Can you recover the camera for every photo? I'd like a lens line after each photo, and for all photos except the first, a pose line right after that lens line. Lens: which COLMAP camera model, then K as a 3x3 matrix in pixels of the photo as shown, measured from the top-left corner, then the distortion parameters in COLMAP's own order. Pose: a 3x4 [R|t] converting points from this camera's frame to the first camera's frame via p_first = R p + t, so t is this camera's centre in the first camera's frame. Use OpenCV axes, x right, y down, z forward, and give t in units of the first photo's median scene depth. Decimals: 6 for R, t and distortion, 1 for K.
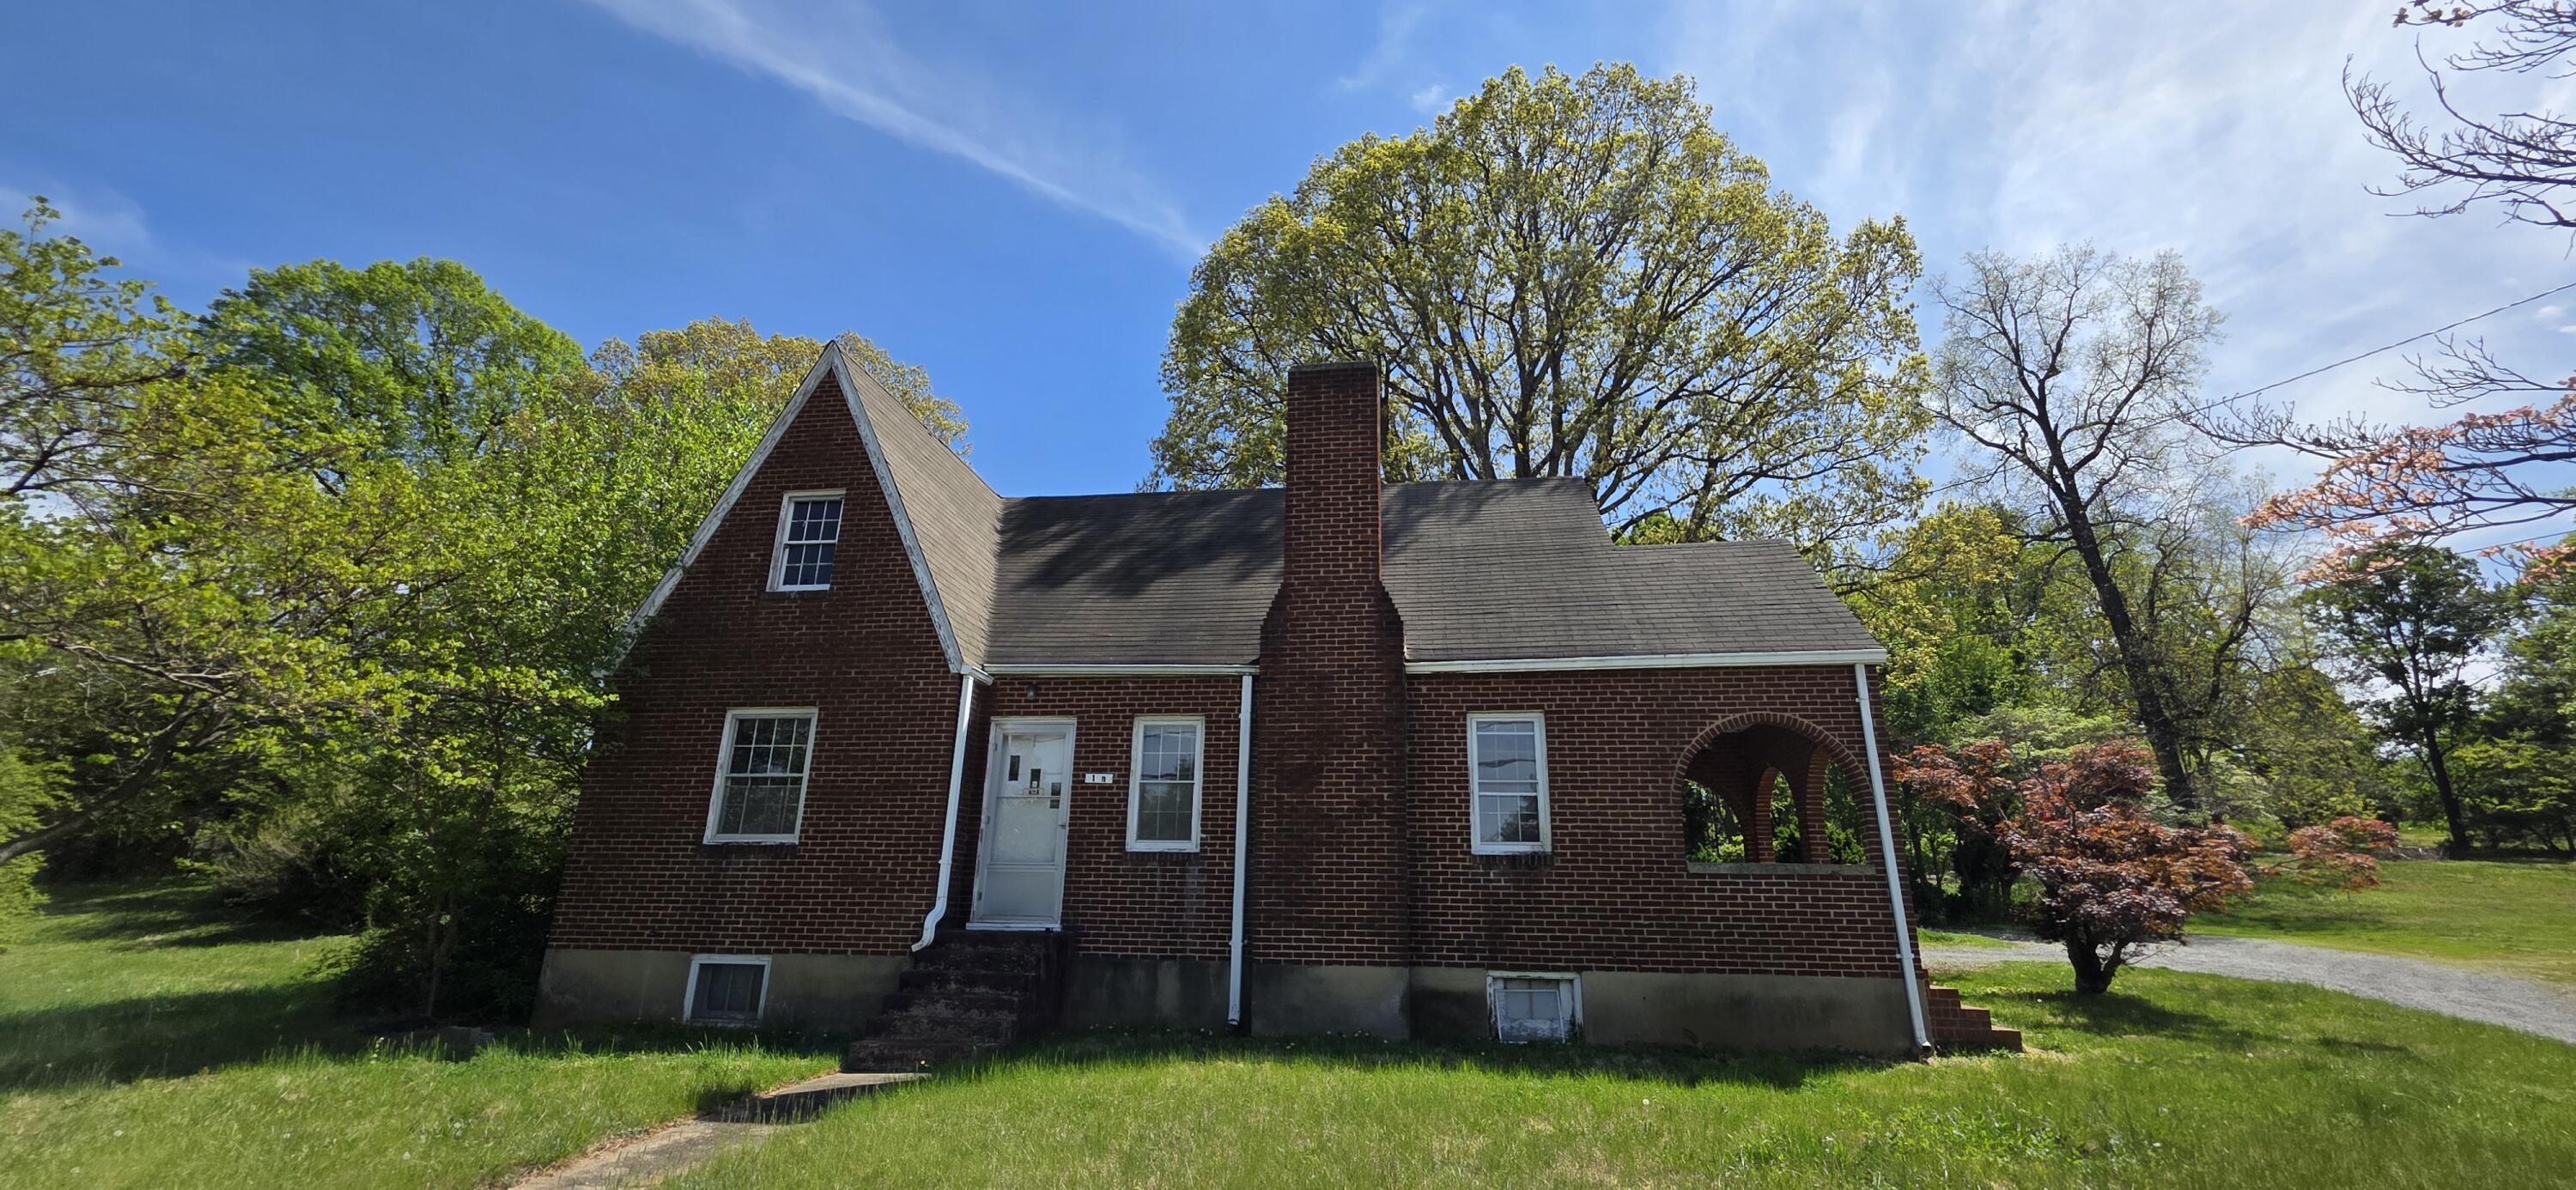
lens RADIAL K [[1022.6, 0, 1288.0], [0, 1022.6, 595.0], [0, 0, 1]] dist [0.008110, -0.000095]
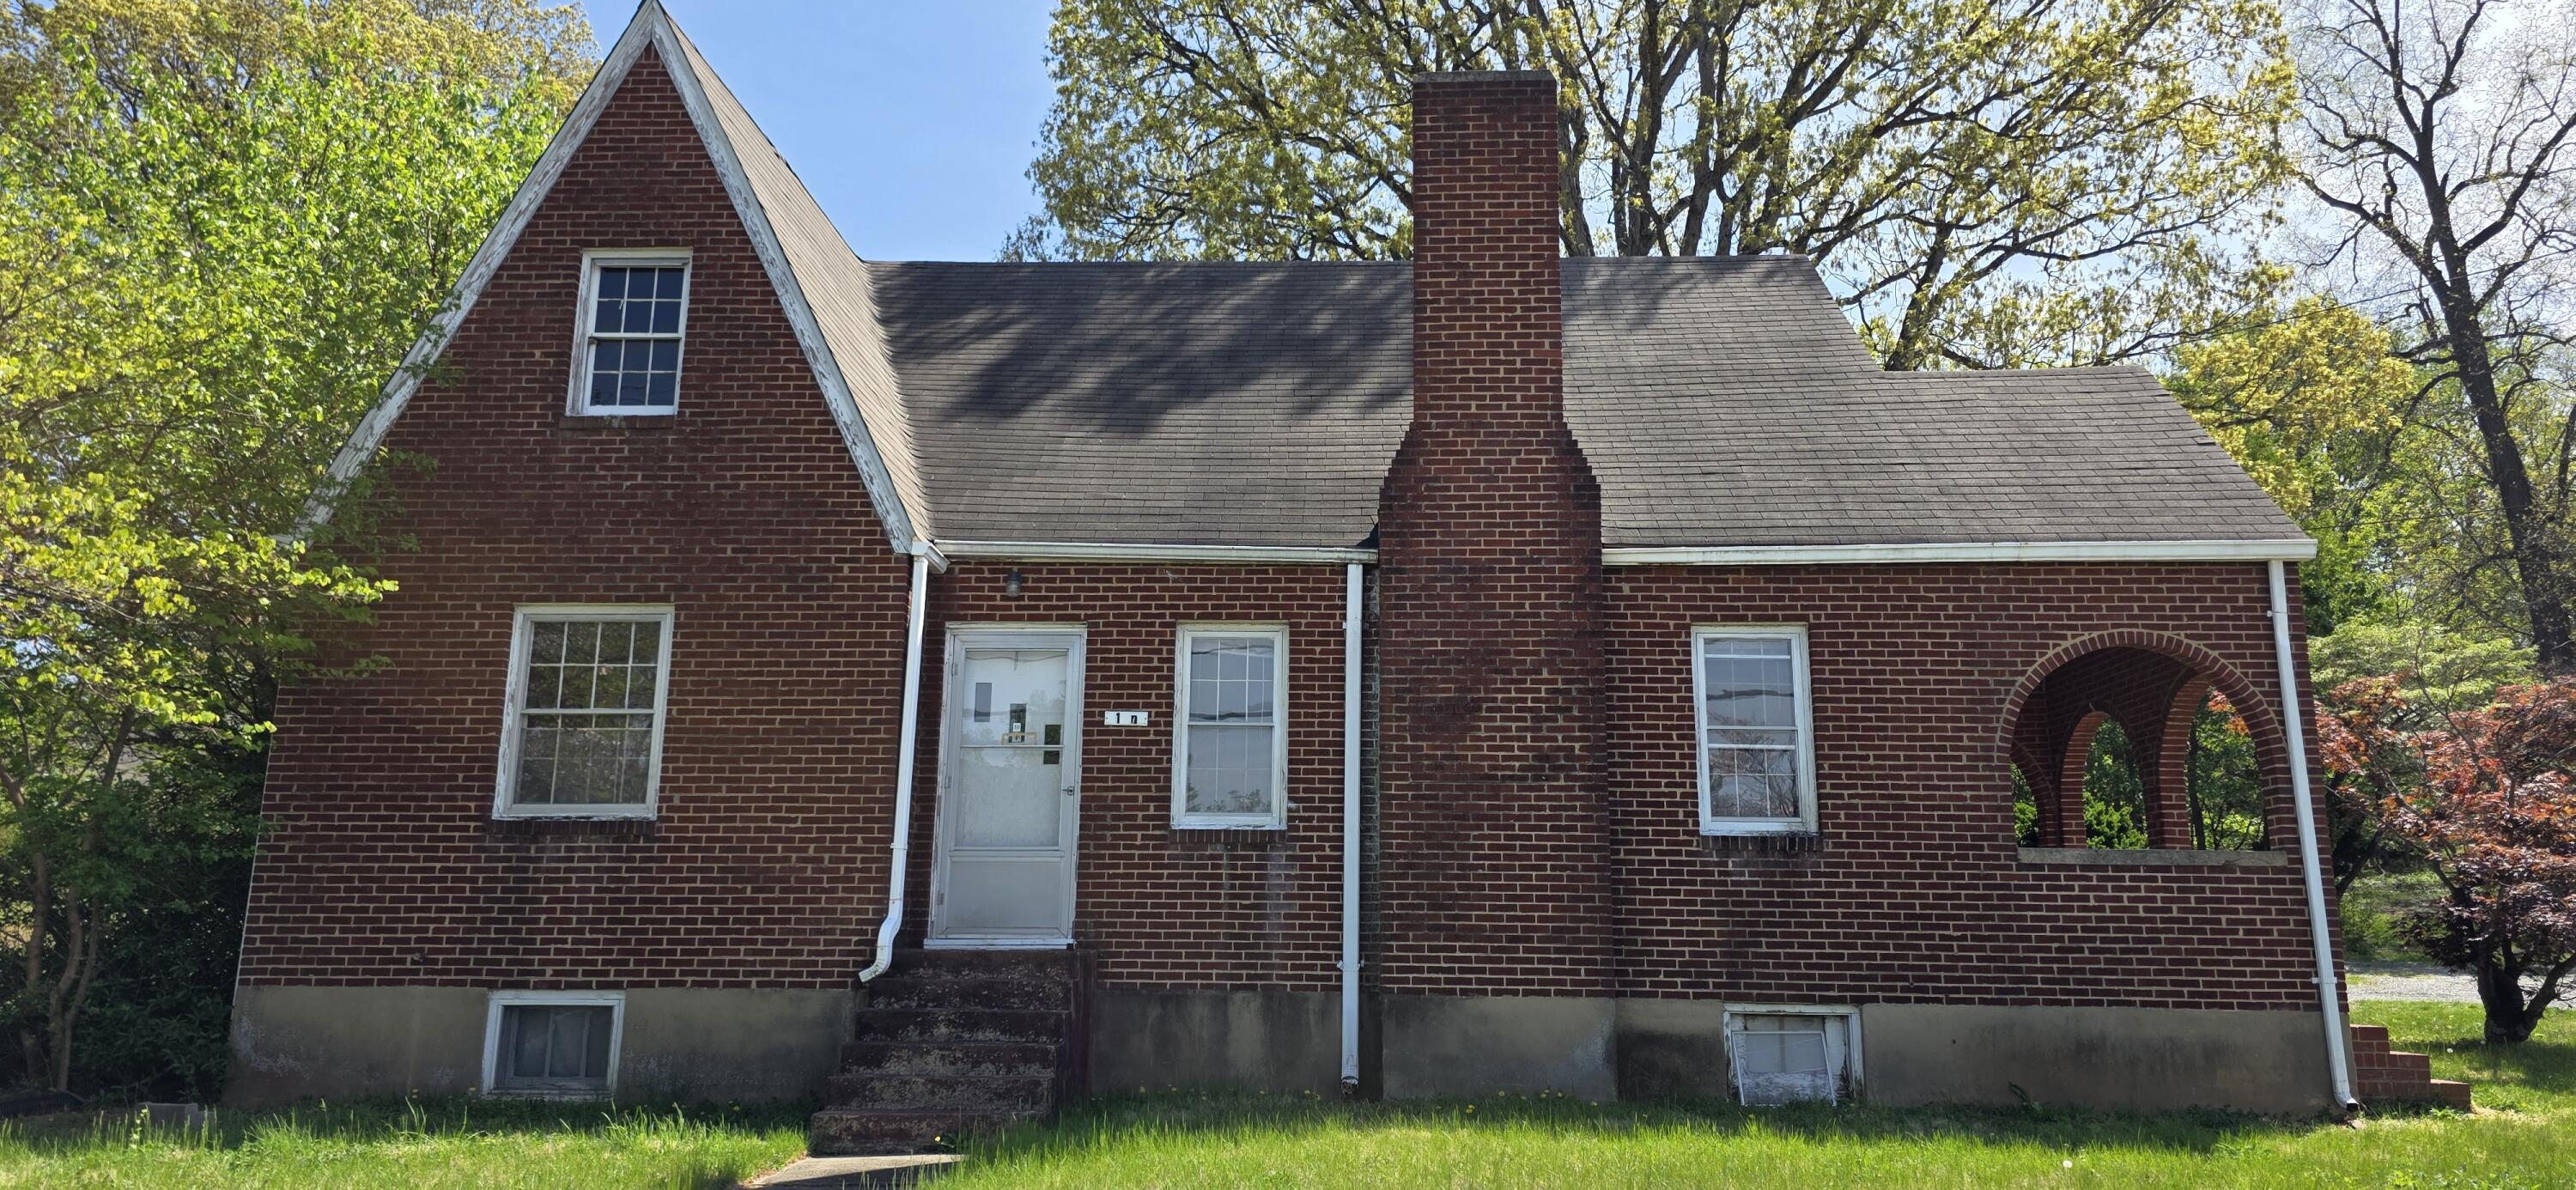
lens RADIAL K [[1715.7, 0, 1290.8], [0, 1715.7, 572.3], [0, 0, 1]] dist [0.076840, -0.064246]
pose [[0.995956, 0.014123, 0.088731, -0.174190], [-0.021860, 0.995982, 0.086840, -0.009623], [-0.087148, -0.088428, 0.992263, -0.077356]]
